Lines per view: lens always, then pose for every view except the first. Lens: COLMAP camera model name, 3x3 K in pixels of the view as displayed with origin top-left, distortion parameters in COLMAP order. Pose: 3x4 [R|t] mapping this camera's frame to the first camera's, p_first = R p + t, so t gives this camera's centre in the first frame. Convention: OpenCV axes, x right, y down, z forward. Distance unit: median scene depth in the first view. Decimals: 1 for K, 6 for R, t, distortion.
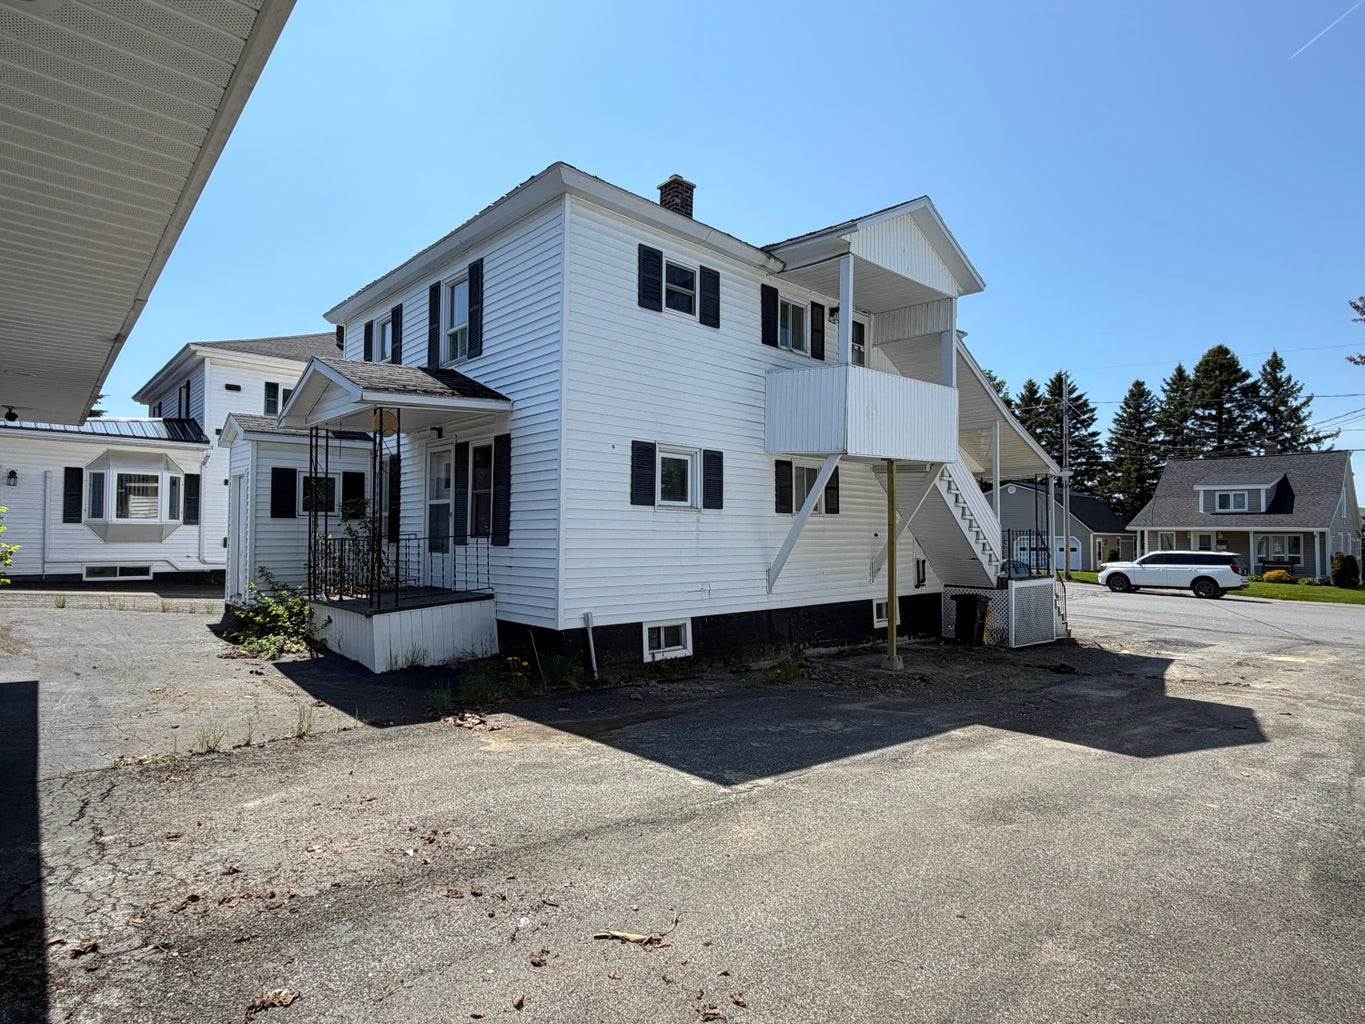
lens RADIAL K [[727.6, 0, 682.5], [0, 727.6, 512.0], [0, 0, 1]] dist [0.005545, 0.000121]
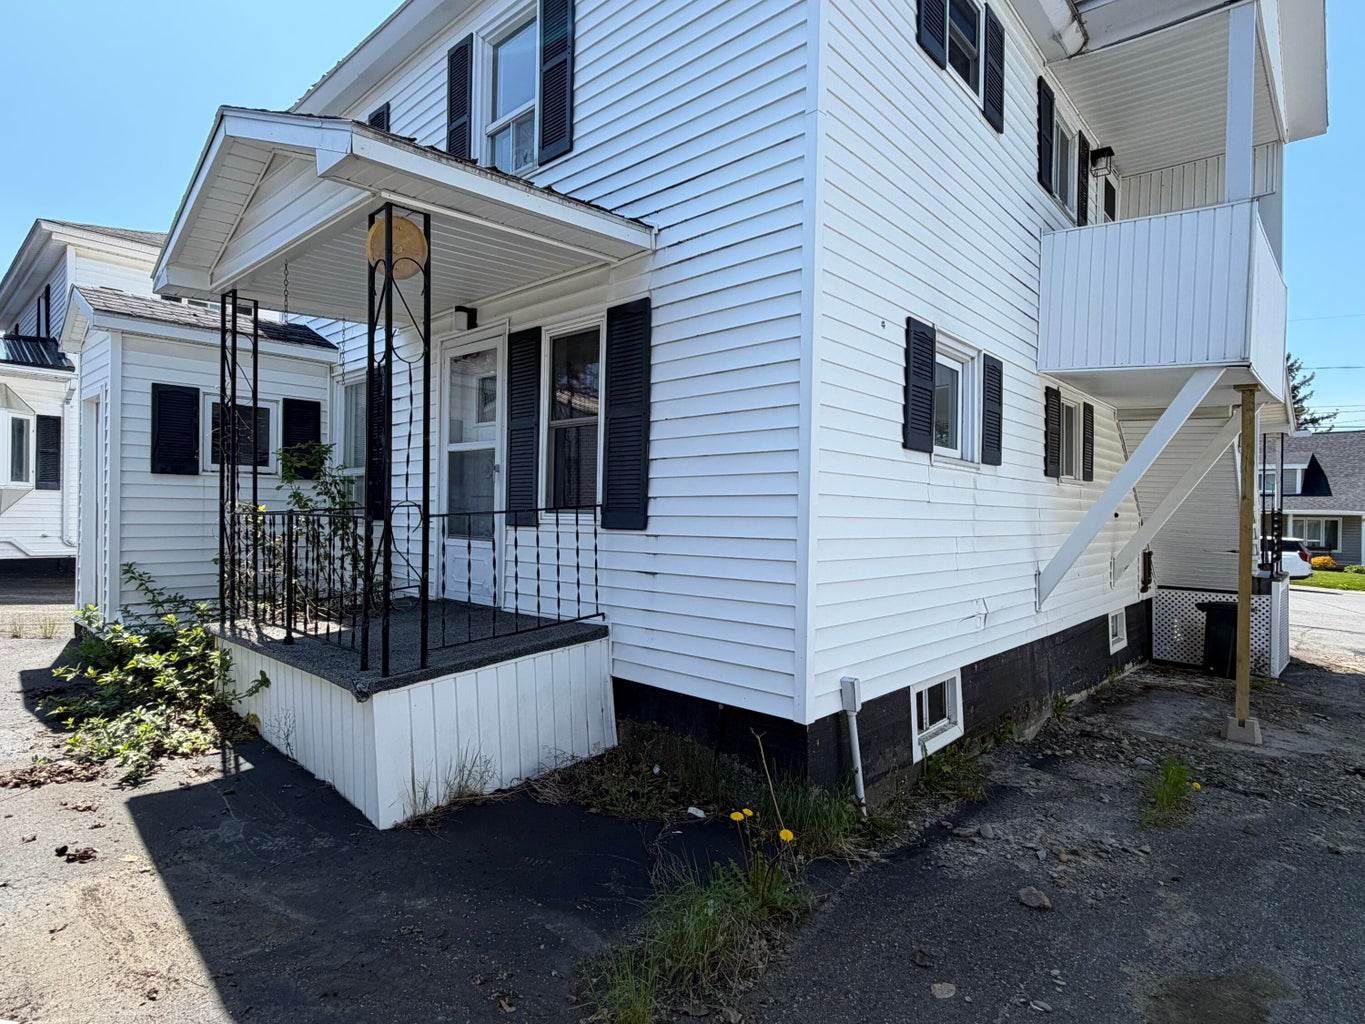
lens RADIAL K [[737.8, 0, 682.5], [0, 737.8, 512.0], [0, 0, 1]] dist [0.002542, -0.000153]
pose [[0.997216, 0.009956, 0.073901, -0.233677], [-0.012213, 0.999471, 0.030148, 0.017979], [-0.073562, -0.030966, 0.996810, 0.472110]]
